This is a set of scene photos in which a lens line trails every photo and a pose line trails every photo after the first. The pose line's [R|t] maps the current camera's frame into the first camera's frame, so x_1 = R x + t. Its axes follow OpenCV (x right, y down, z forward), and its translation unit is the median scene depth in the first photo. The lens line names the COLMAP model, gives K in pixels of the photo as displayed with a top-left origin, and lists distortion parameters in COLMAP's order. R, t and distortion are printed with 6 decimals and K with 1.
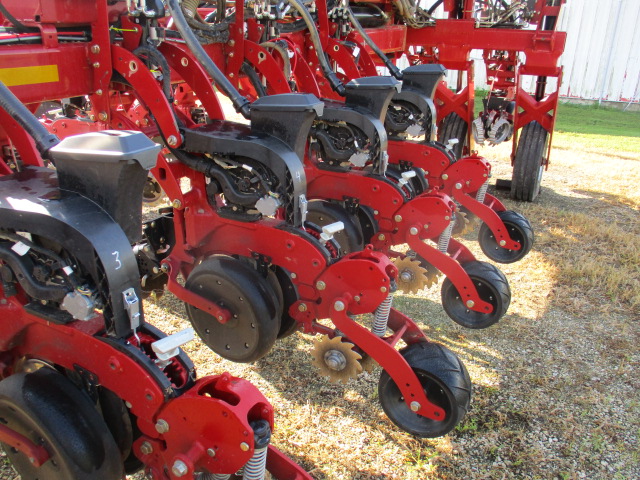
lens RADIAL K [[525.8, 0, 320.0], [0, 525.8, 240.0], [0, 0, 1]] dist [-0.036845, 0.004358]
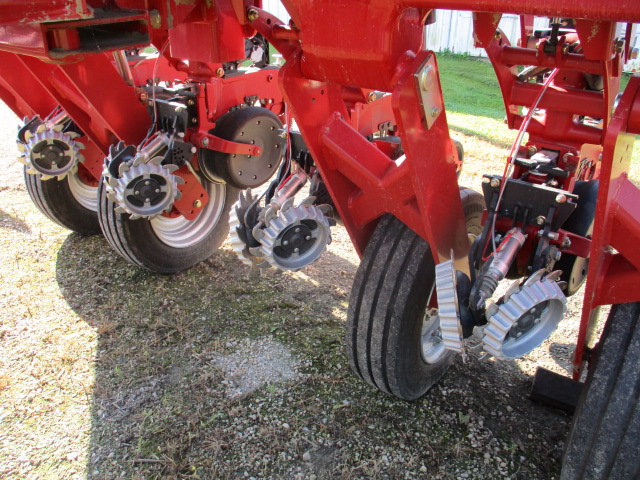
lens RADIAL K [[525.8, 0, 320.0], [0, 525.8, 240.0], [0, 0, 1]] dist [-0.036845, 0.004358]
pose [[0.983131, 0.069460, -0.169200, 0.276598], [-0.057207, 0.995447, 0.076246, -0.259130], [0.173726, -0.065280, 0.982628, 0.703683]]
